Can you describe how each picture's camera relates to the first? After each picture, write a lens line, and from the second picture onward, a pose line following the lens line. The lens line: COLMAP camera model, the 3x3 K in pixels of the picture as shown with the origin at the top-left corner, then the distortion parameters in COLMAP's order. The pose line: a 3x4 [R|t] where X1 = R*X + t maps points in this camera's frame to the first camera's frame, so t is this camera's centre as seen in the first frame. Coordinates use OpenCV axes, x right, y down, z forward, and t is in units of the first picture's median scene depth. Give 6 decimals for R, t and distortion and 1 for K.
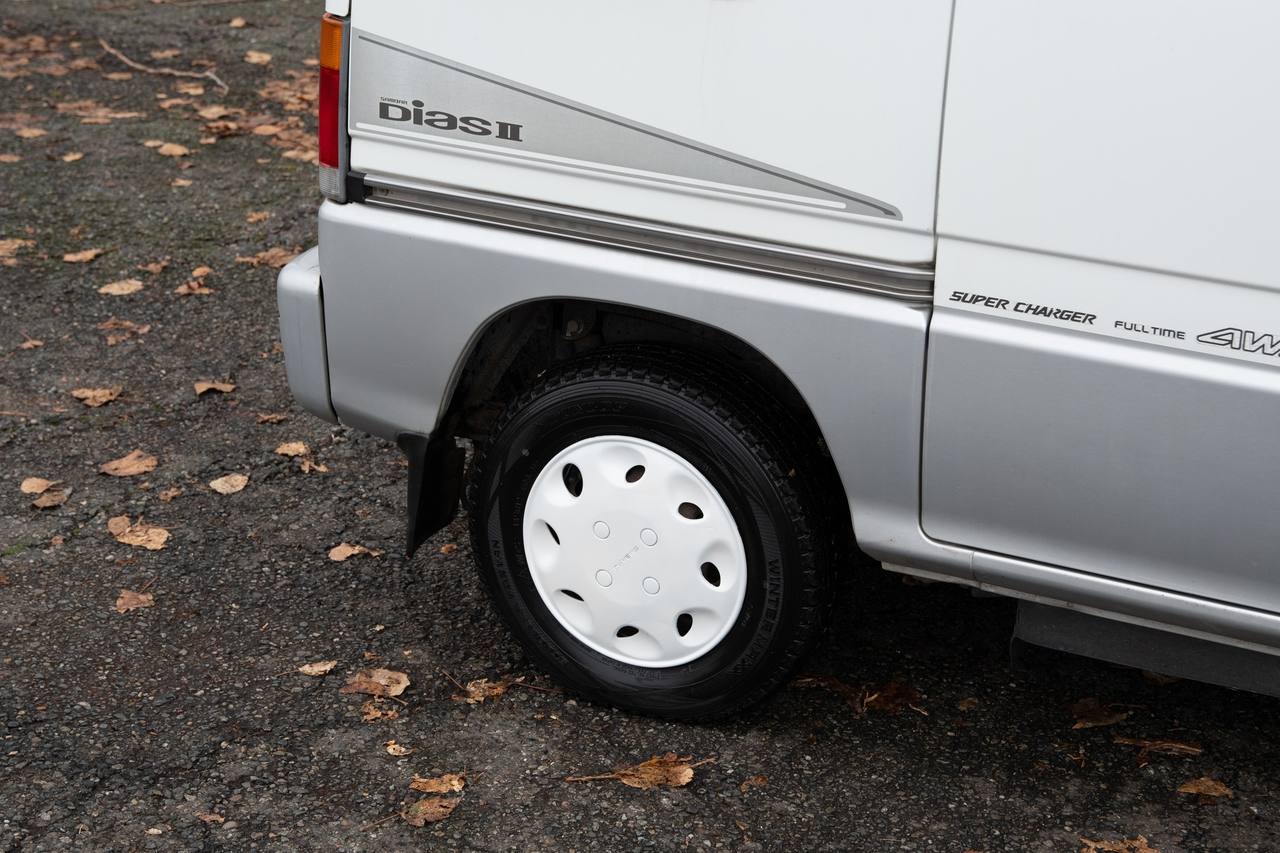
lens RADIAL K [[2361.7, 0, 619.0], [0, 2361.7, 429.3], [0, 0, 1]] dist [0.008200, 0.063897]
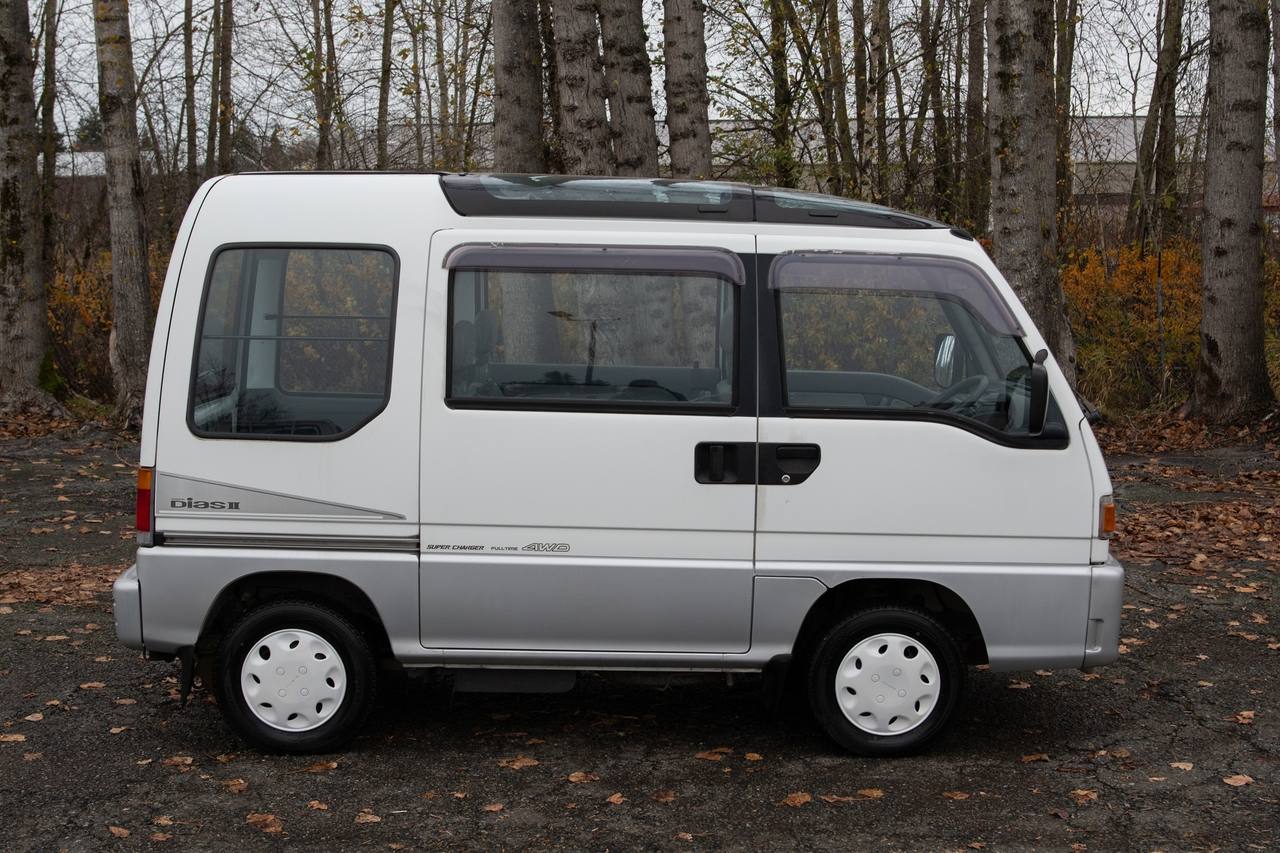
lens RADIAL K [[1583.0, 0, 642.9], [0, 1583.0, 423.4], [0, 0, 1]] dist [-0.069172, -0.002468]
pose [[0.887516, -0.053606, 0.457648, -0.400509], [0.168476, 0.962191, -0.214021, 0.205711], [-0.428872, 0.267050, 0.862991, -0.589680]]
